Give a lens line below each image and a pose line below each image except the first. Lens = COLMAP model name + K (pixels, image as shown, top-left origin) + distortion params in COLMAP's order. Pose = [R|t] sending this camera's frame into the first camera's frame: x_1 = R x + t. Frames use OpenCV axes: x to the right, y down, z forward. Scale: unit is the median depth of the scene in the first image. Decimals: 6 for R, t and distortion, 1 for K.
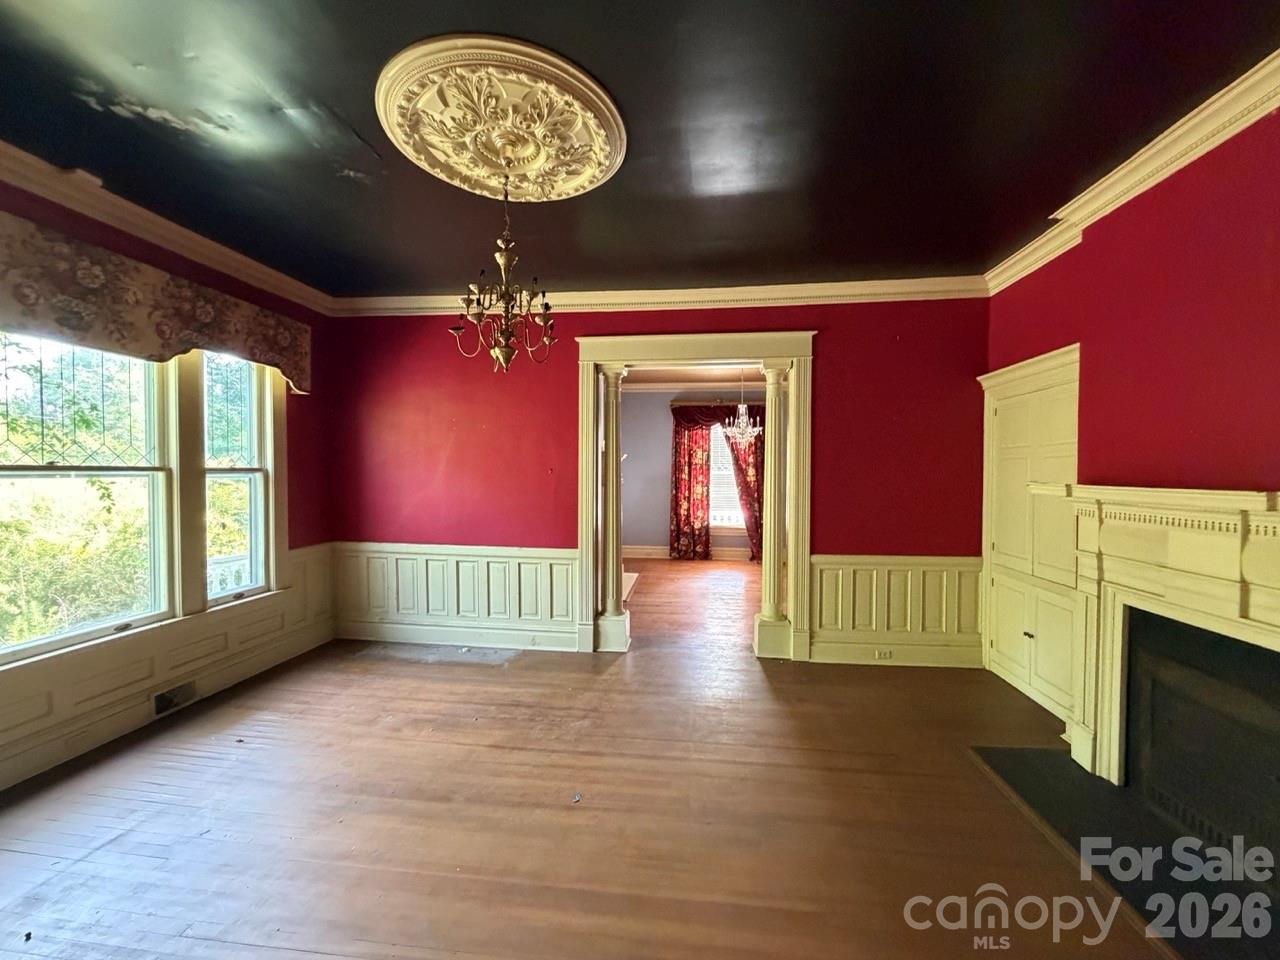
lens RADIAL K [[513.1, 0, 636.4], [0, 513.1, 480.3], [0, 0, 1]] dist [0.001933, 0.000169]
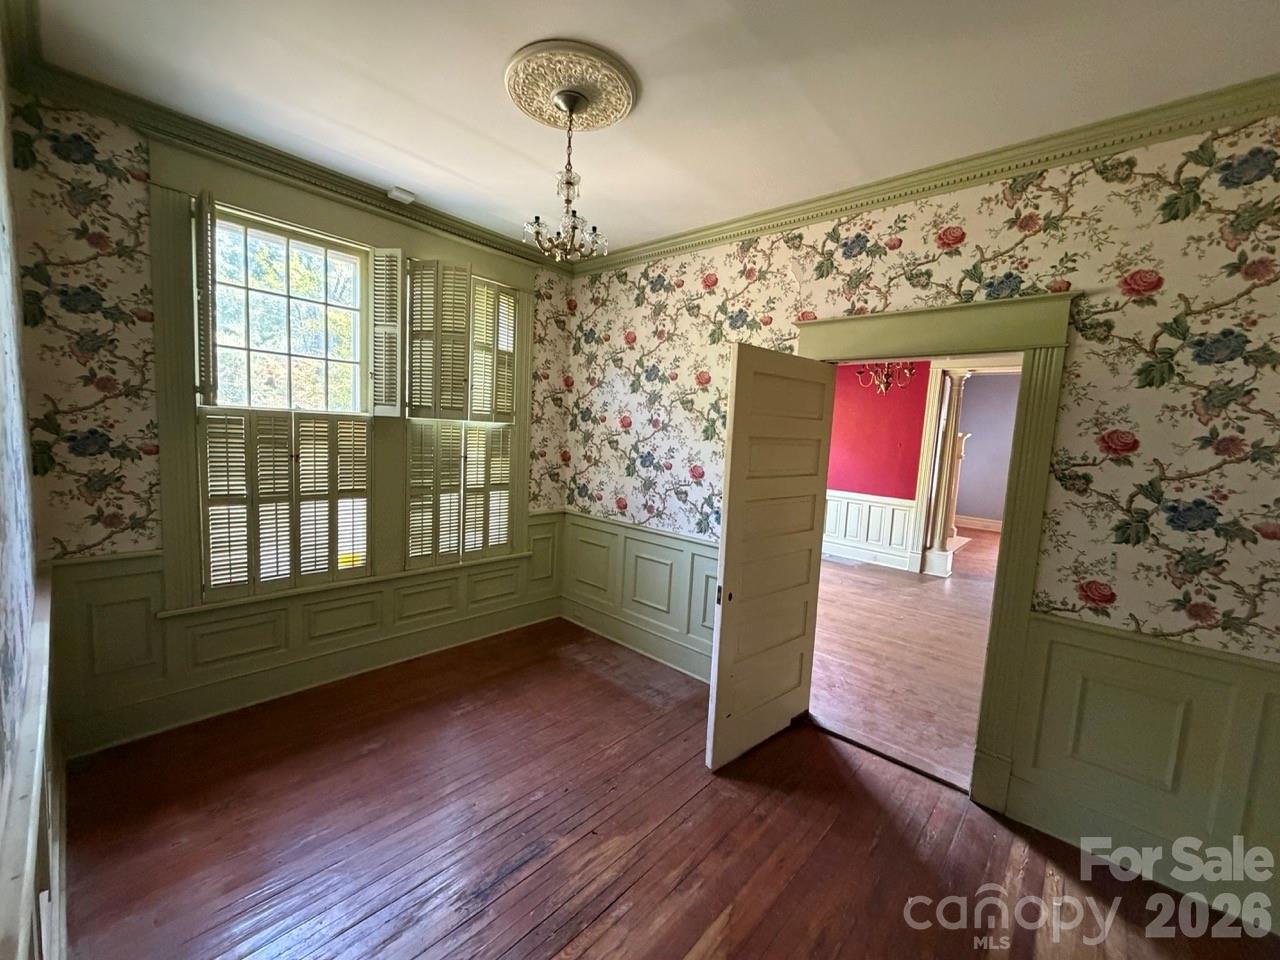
lens RADIAL K [[513.1, 0, 631.9], [0, 513.1, 480.5], [0, 0, 1]] dist [0.001933, 0.000169]
pose [[0.808786, 0.093987, -0.580545, 0.075478], [-0.063448, 0.995330, 0.072747, 0.021224], [0.584671, -0.022002, 0.810972, -0.638315]]
